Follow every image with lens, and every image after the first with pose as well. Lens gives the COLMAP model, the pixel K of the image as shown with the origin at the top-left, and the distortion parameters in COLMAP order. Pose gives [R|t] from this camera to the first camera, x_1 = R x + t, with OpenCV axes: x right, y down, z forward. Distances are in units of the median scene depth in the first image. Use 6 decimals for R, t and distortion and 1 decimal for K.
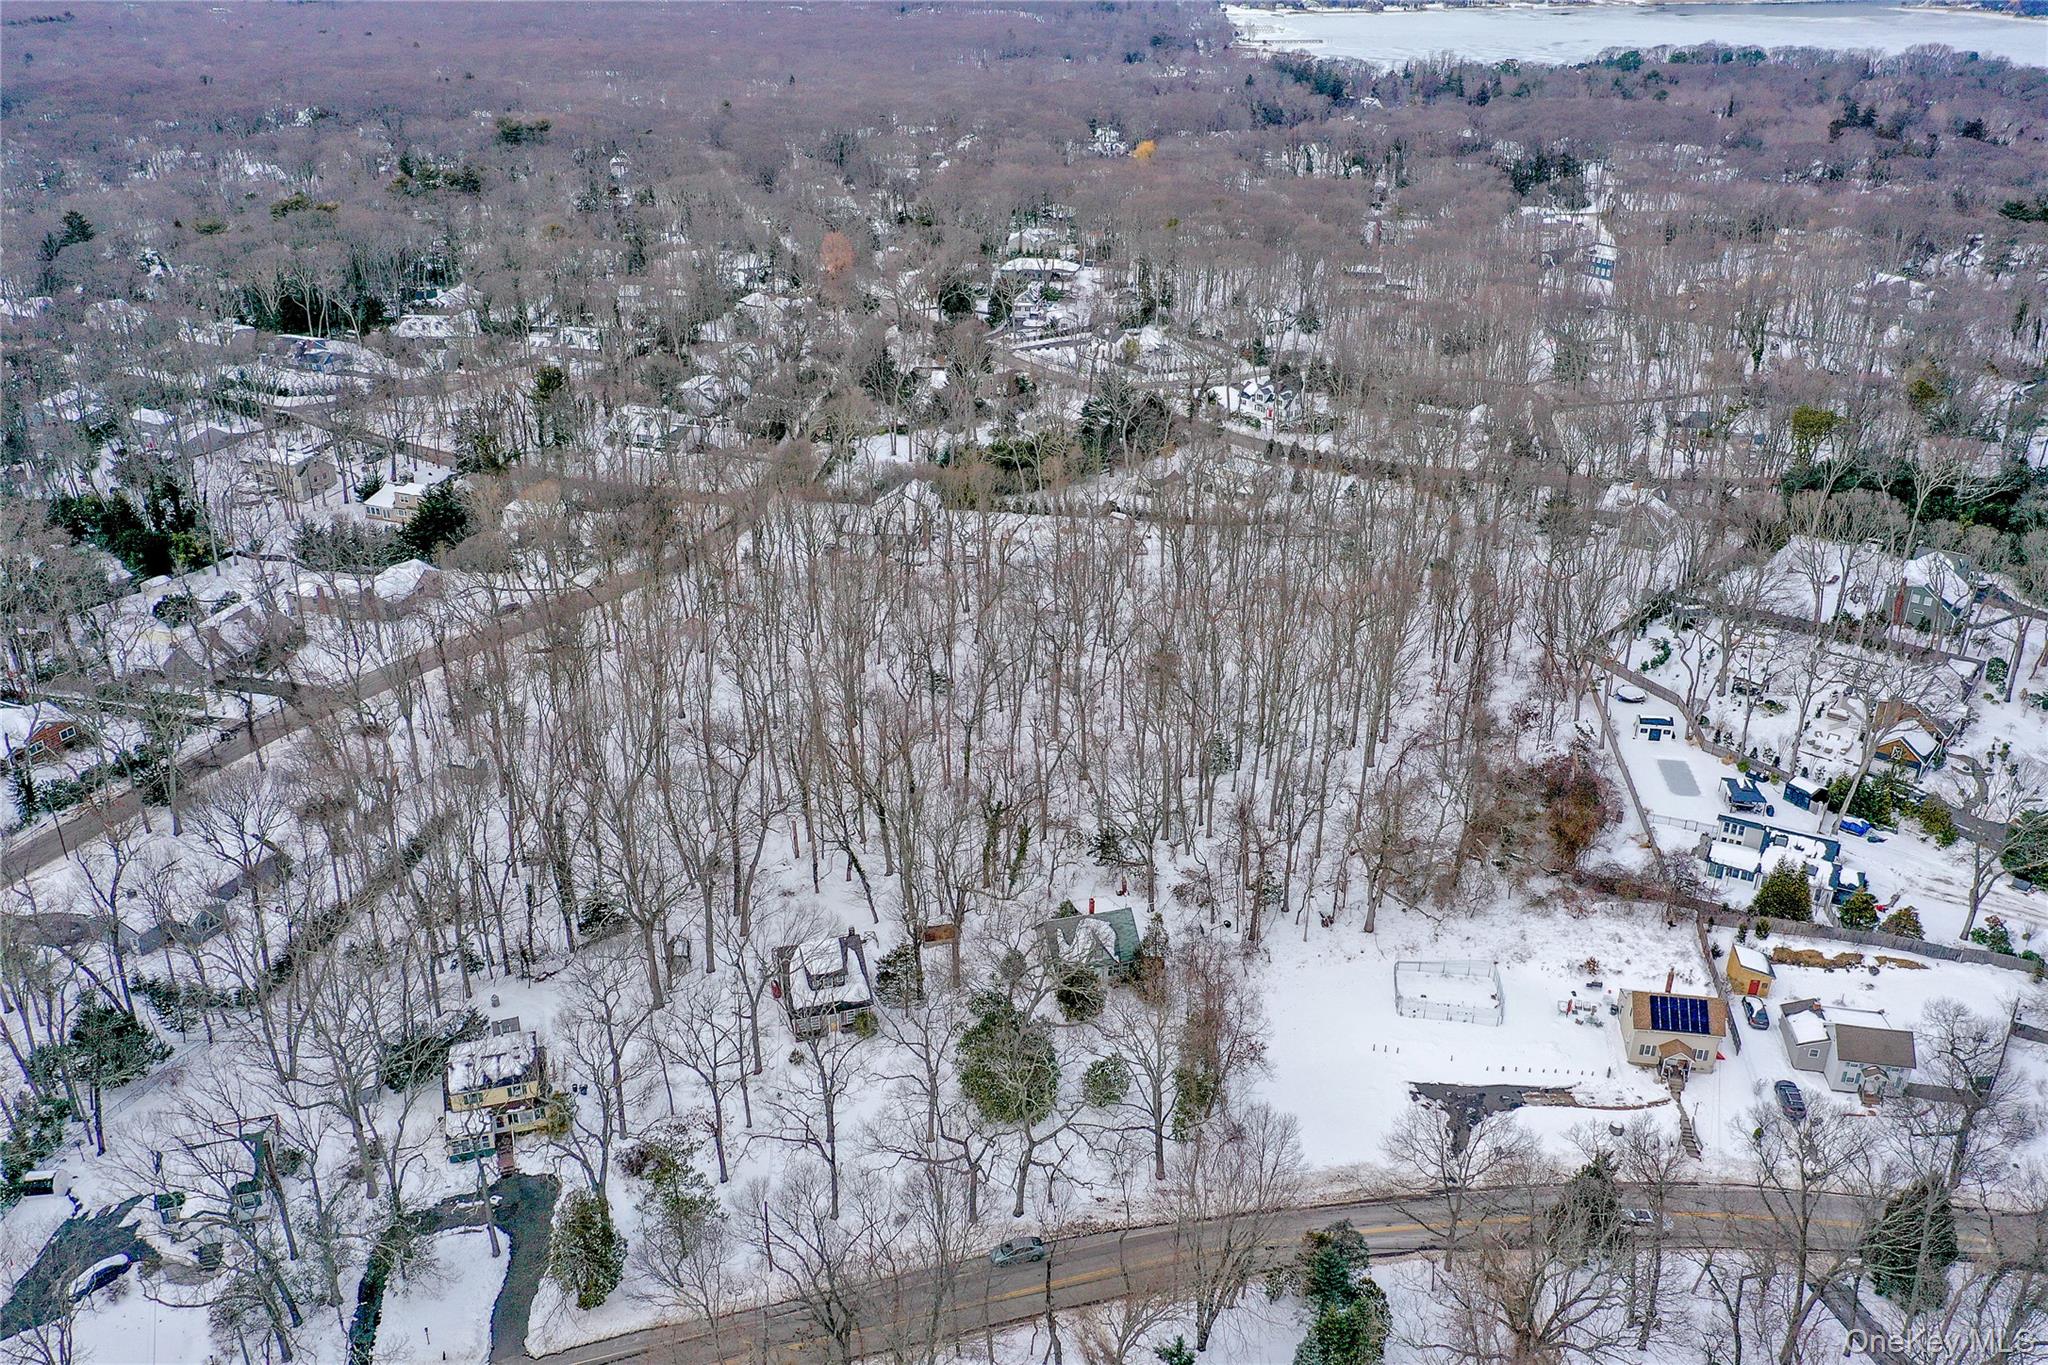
lens RADIAL K [[1610.5, 0, 1024.0], [0, 1610.5, 682.5], [0, 0, 1]] dist [0.005033, 0.008750]
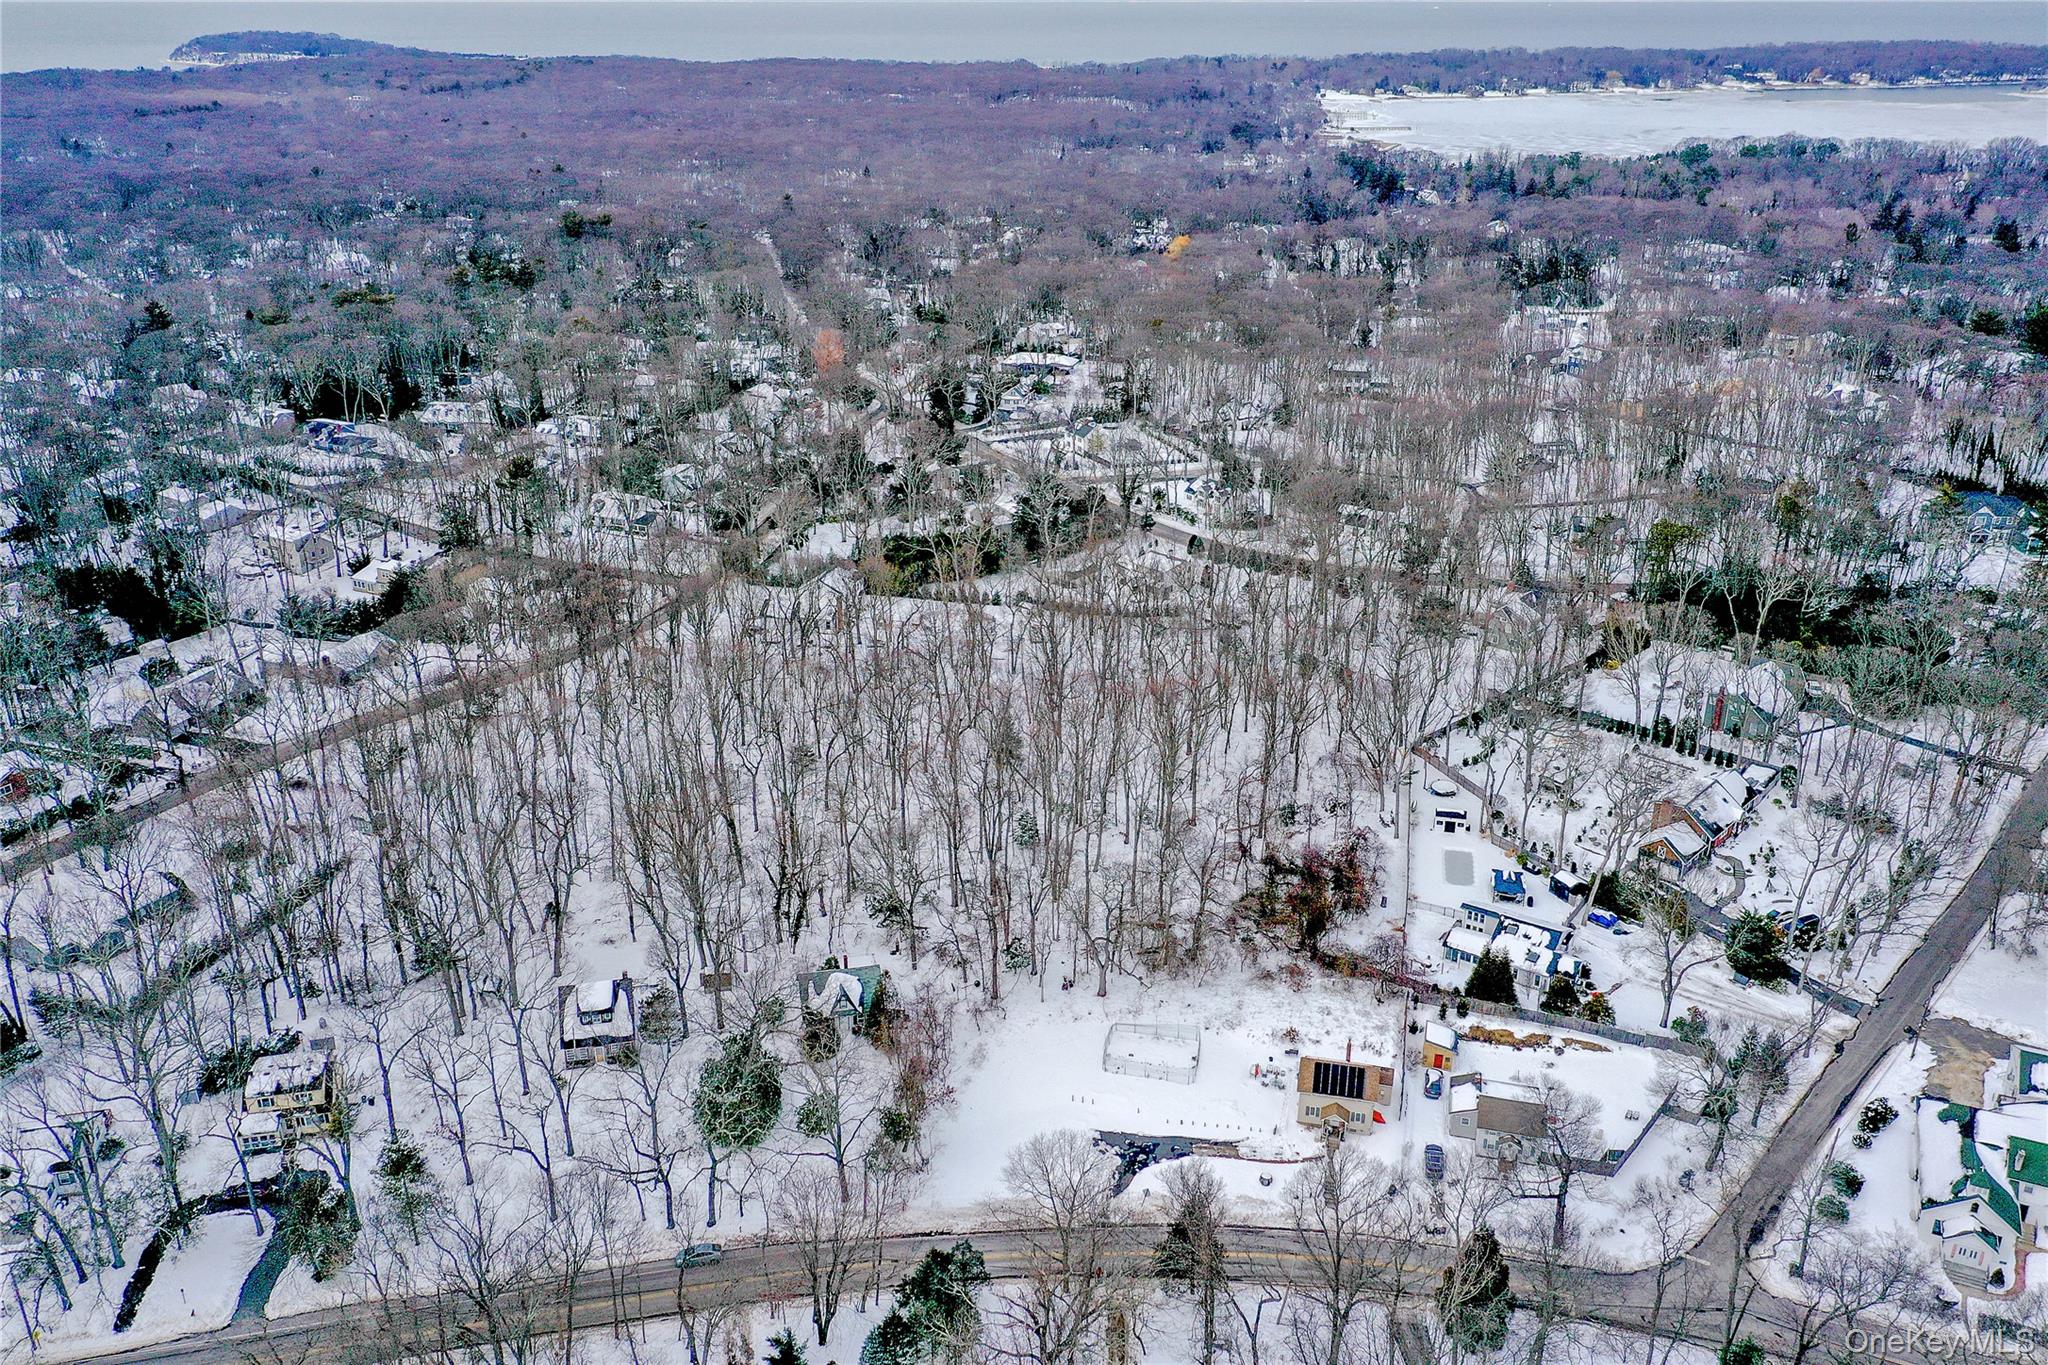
lens RADIAL K [[1620.8, 0, 1020.1], [0, 1620.8, 667.0], [0, 0, 1]] dist [0.010011, 0.000849]
pose [[0.996865, 0.027133, -0.074321, 0.198895], [-0.030928, 0.998250, -0.050398, -0.011545], [0.072824, 0.052539, 0.995960, -0.110338]]
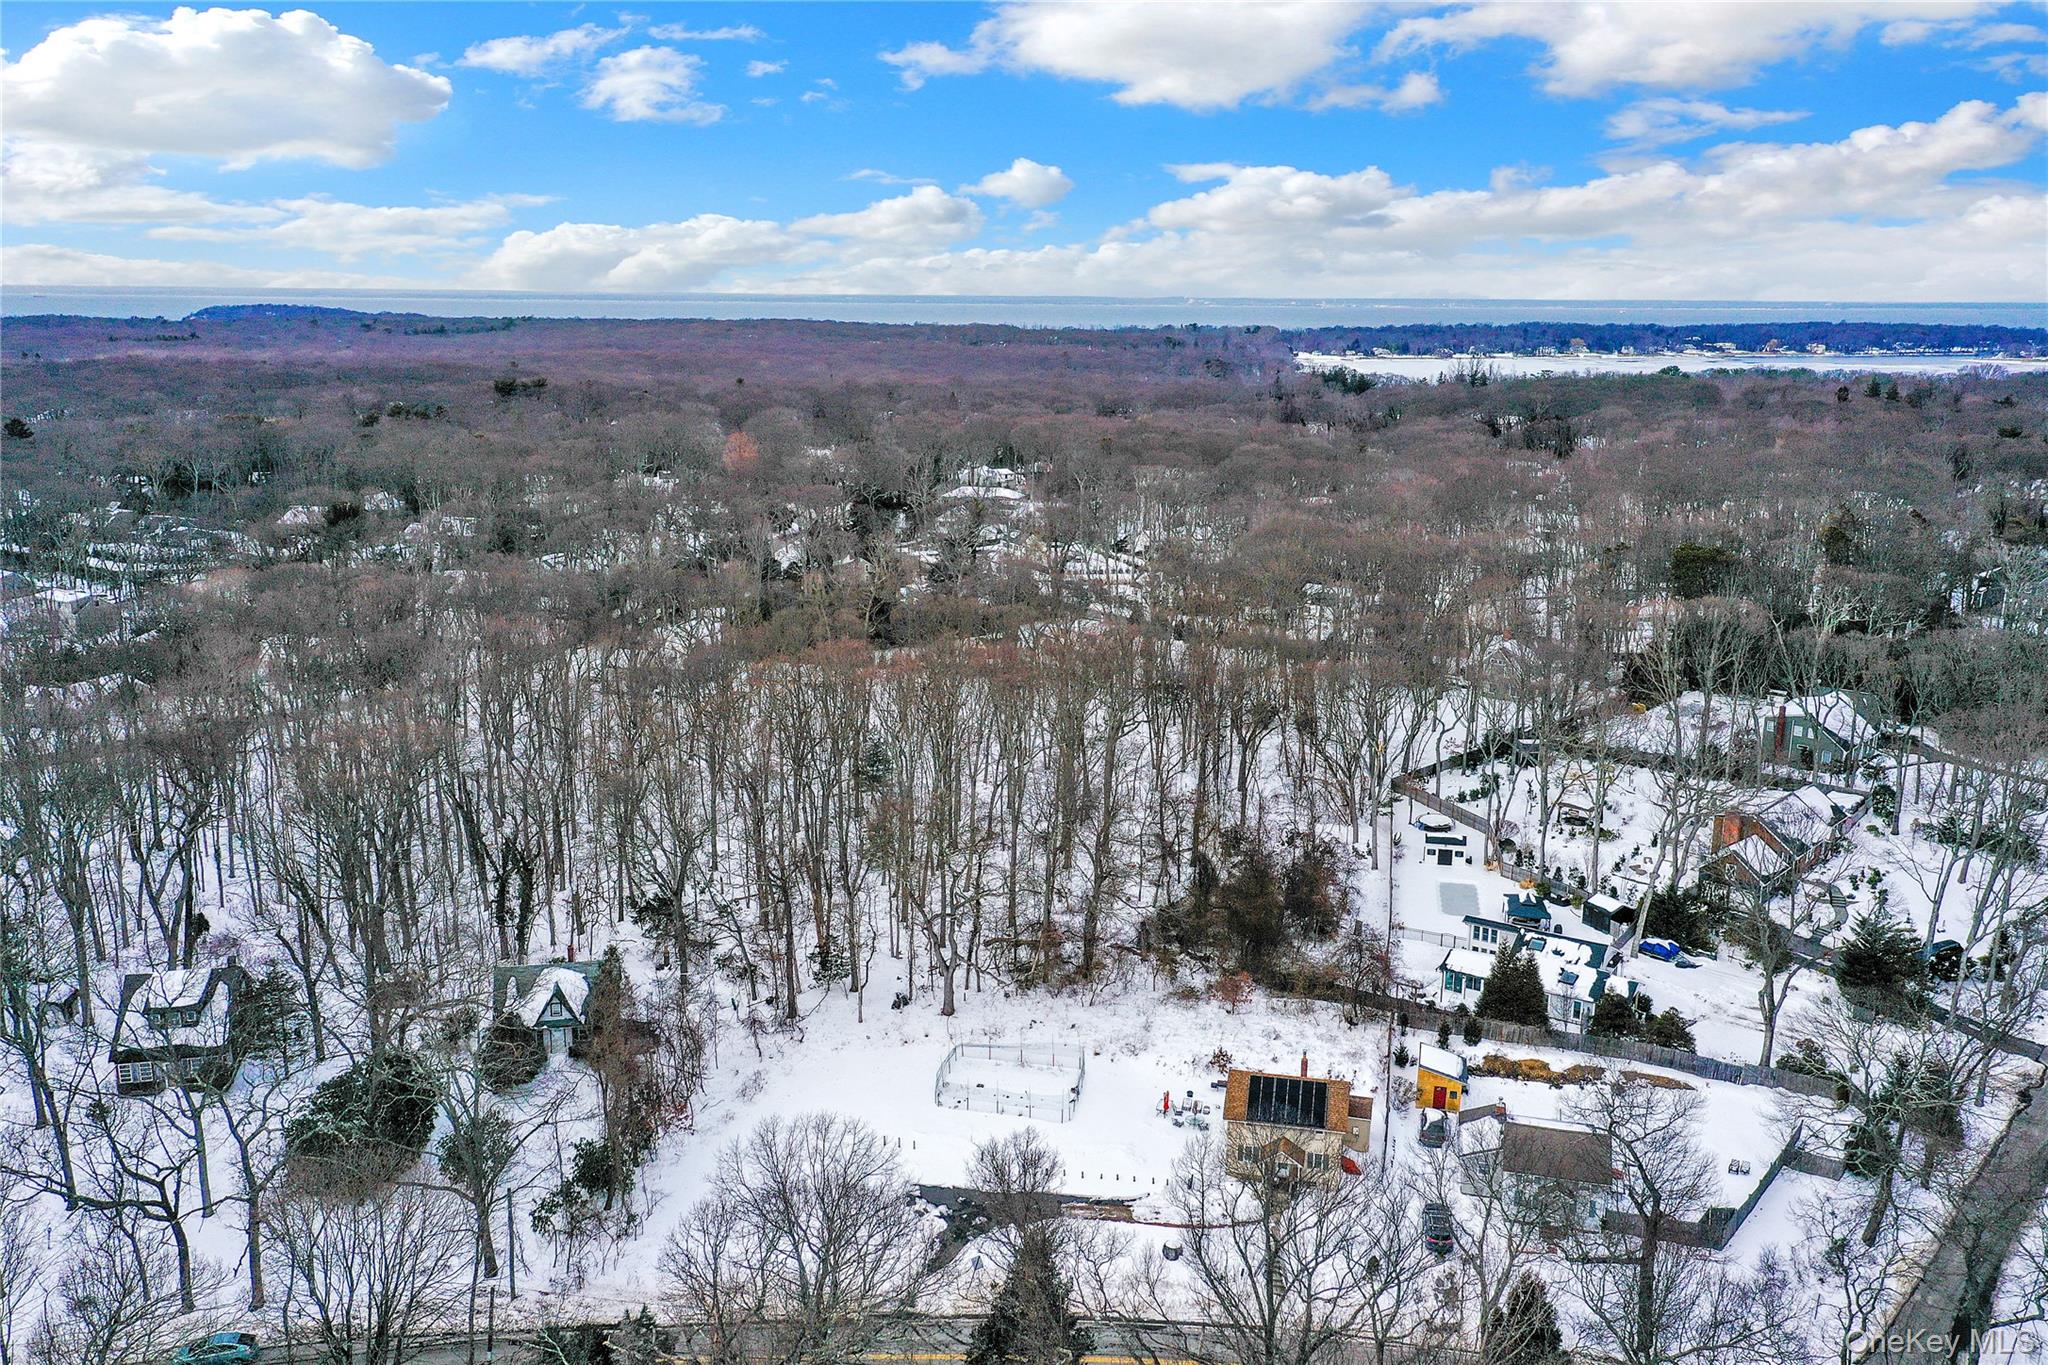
lens RADIAL K [[1620.8, 0, 1020.1], [0, 1620.8, 667.0], [0, 0, 1]] dist [0.010011, 0.000849]
pose [[0.997276, 0.021382, -0.070587, 0.253157], [-0.036439, 0.974931, -0.219505, 0.136519], [0.064125, 0.221480, 0.973054, 0.183775]]
